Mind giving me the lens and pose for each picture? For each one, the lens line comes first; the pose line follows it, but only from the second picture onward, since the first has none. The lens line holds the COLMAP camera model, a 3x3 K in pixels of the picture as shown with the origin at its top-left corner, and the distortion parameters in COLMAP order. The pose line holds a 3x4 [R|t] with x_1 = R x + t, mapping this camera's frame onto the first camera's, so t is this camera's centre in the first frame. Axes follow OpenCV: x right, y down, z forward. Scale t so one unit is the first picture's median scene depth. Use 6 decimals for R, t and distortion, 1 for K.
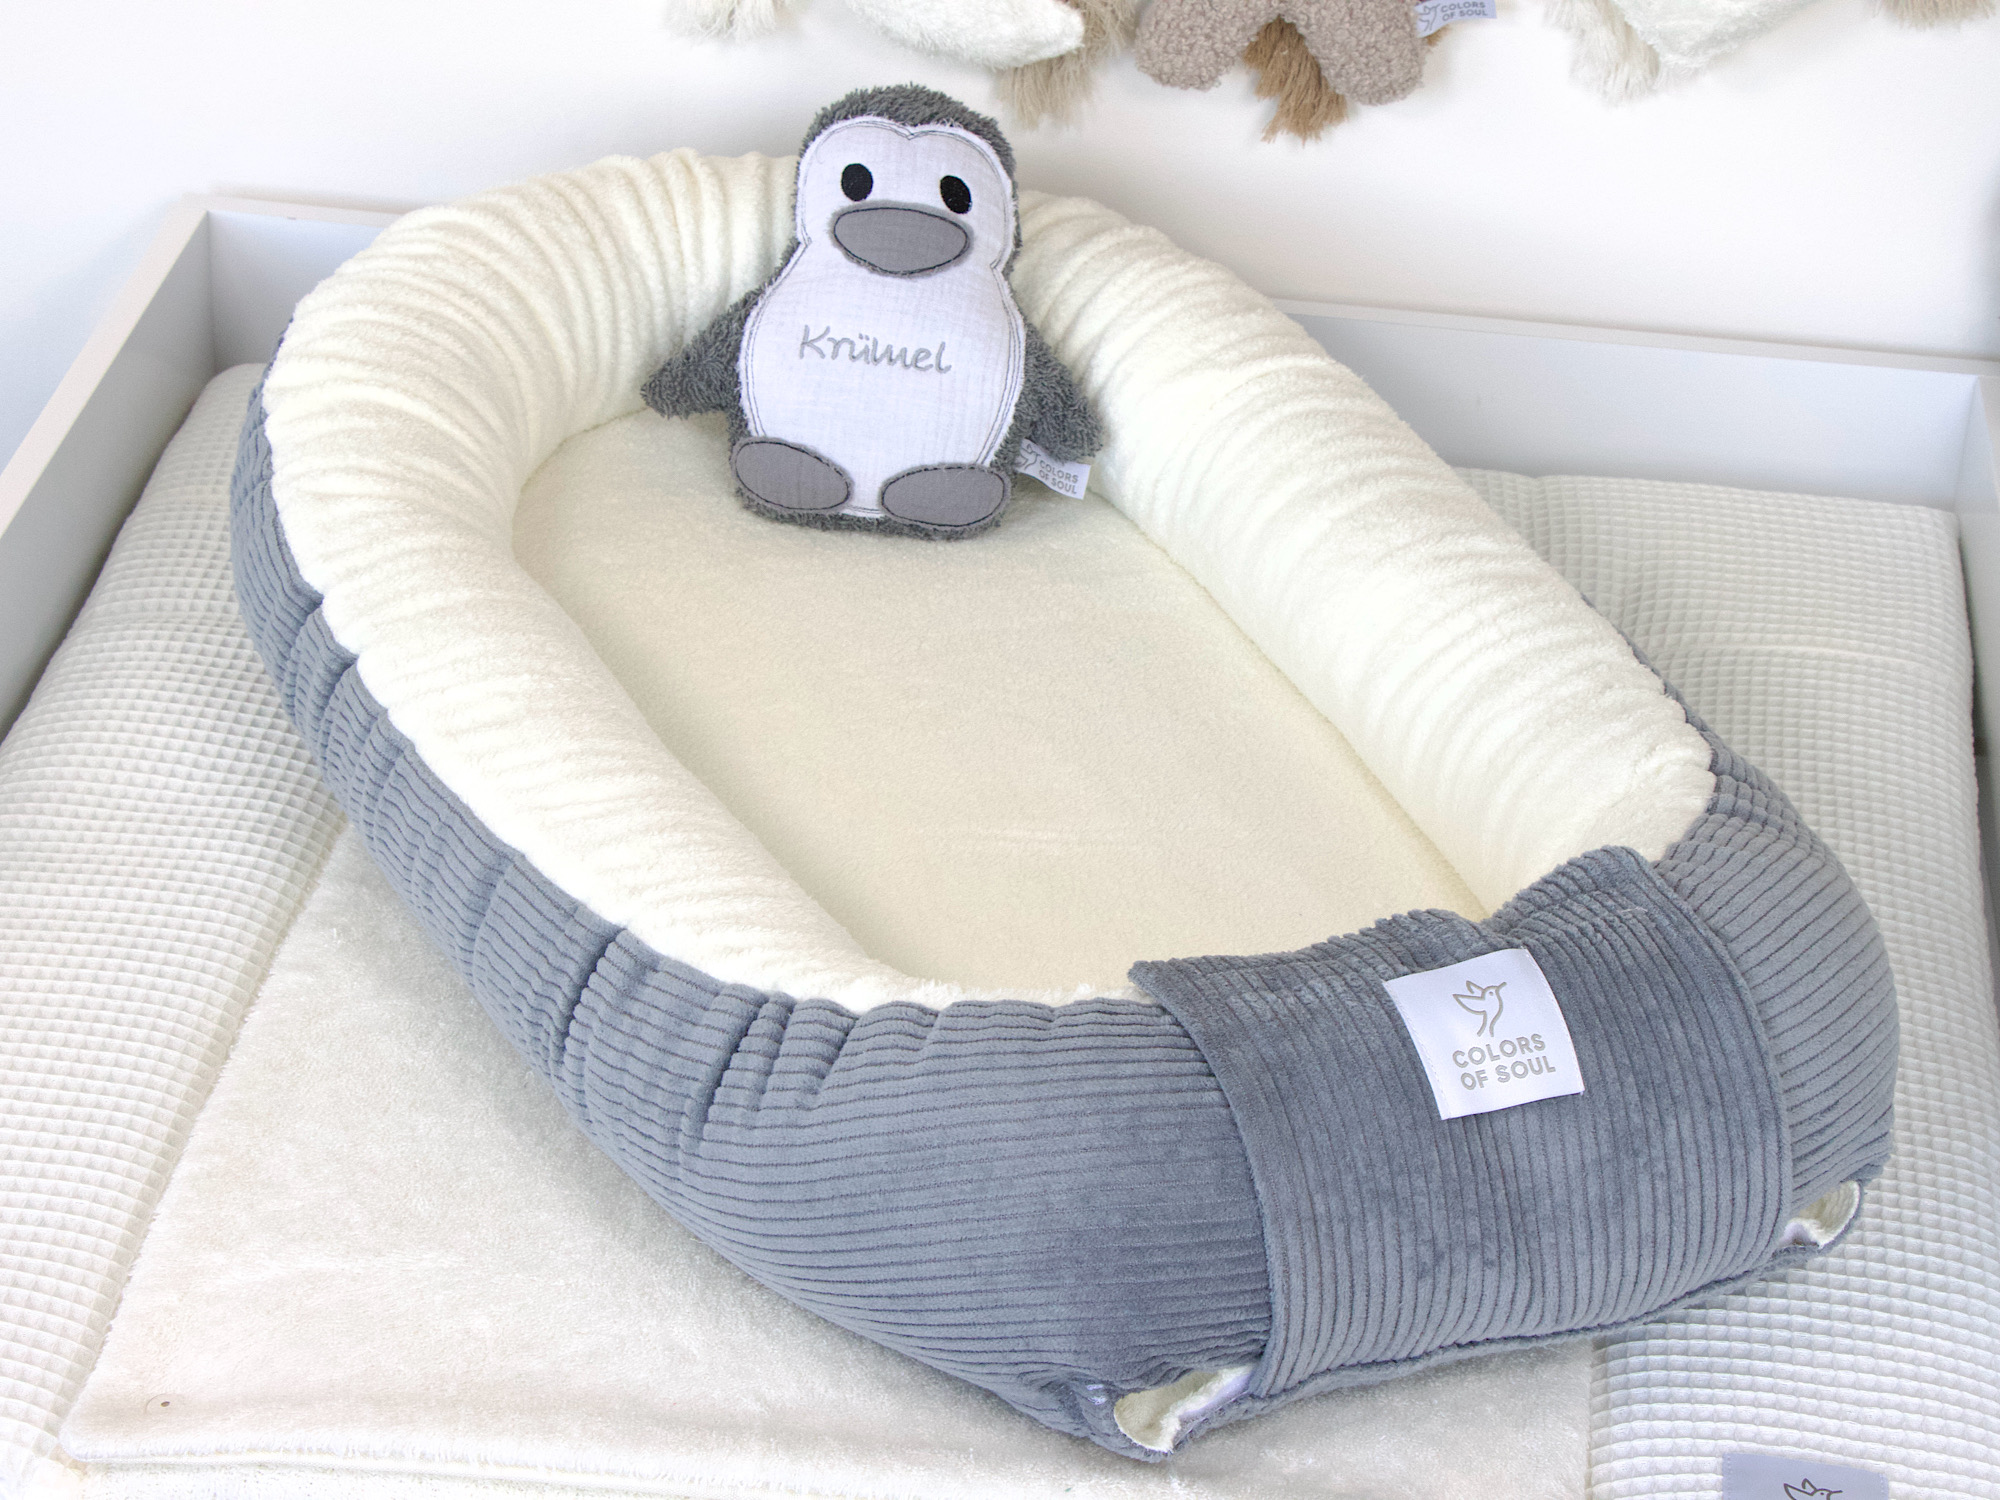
lens RADIAL K [[4850.6, 0, 973.1], [0, 4850.6, 750.0], [0, 0, 1]] dist [0.238611, 0.779270]
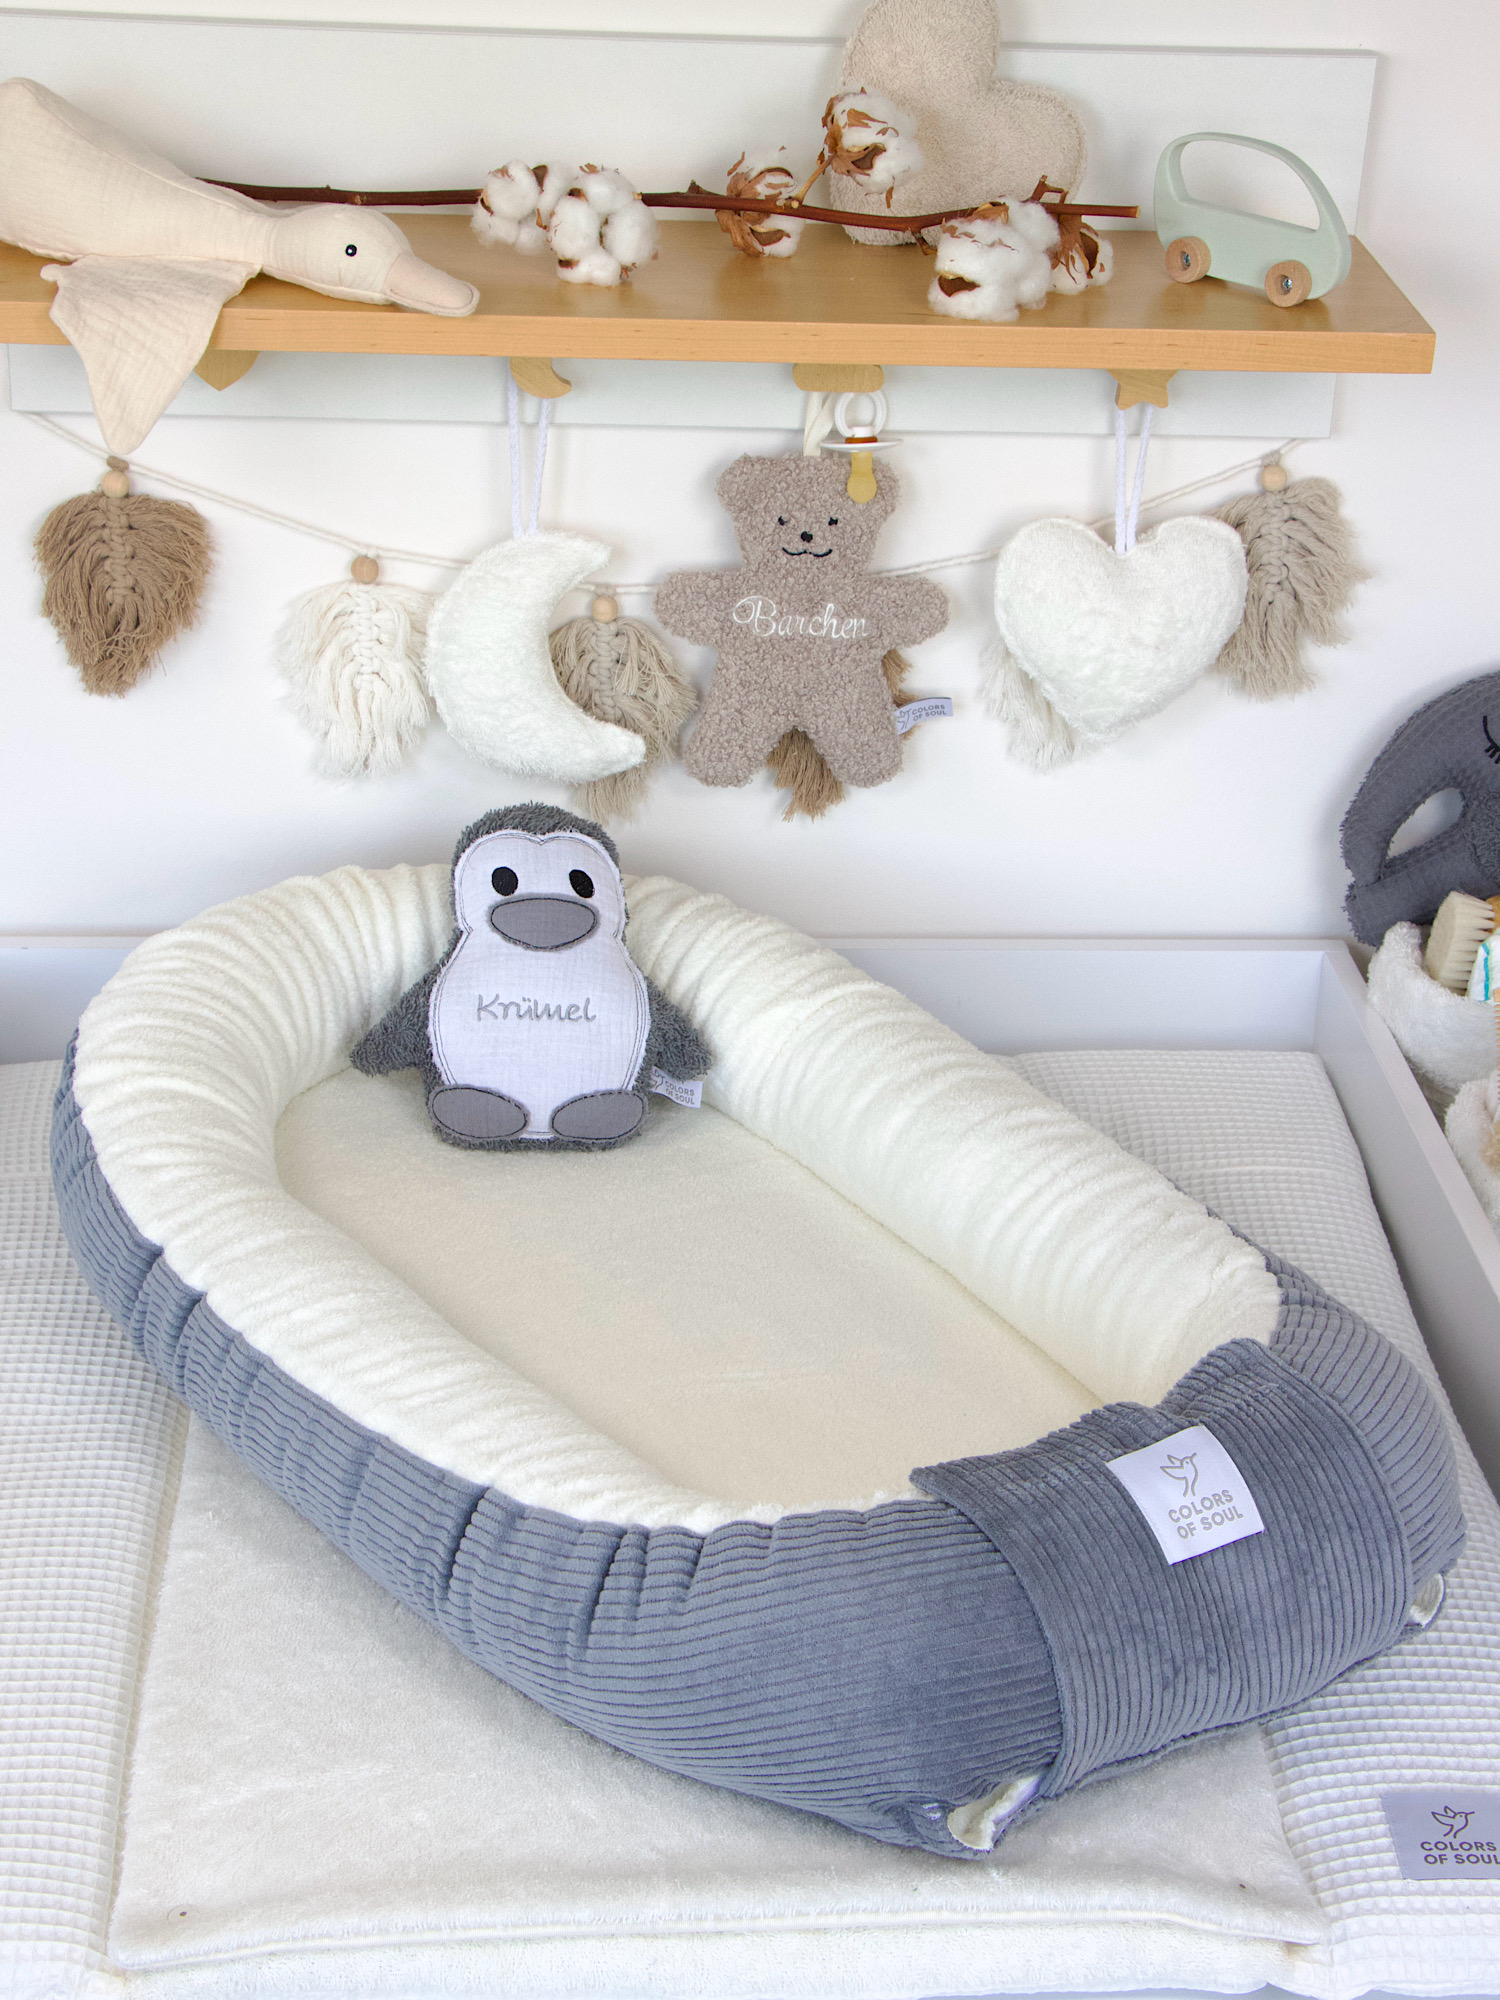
lens RADIAL K [[3803.4, 0, 752.0], [0, 3803.4, 1002.0], [0, 0, 1]] dist [0.088385, 0.564154]
pose [[0.983289, -0.094379, 0.155679, -0.141874], [0.104571, 0.992789, -0.058616, -0.022629], [-0.149024, 0.073916, 0.986067, -0.000287]]
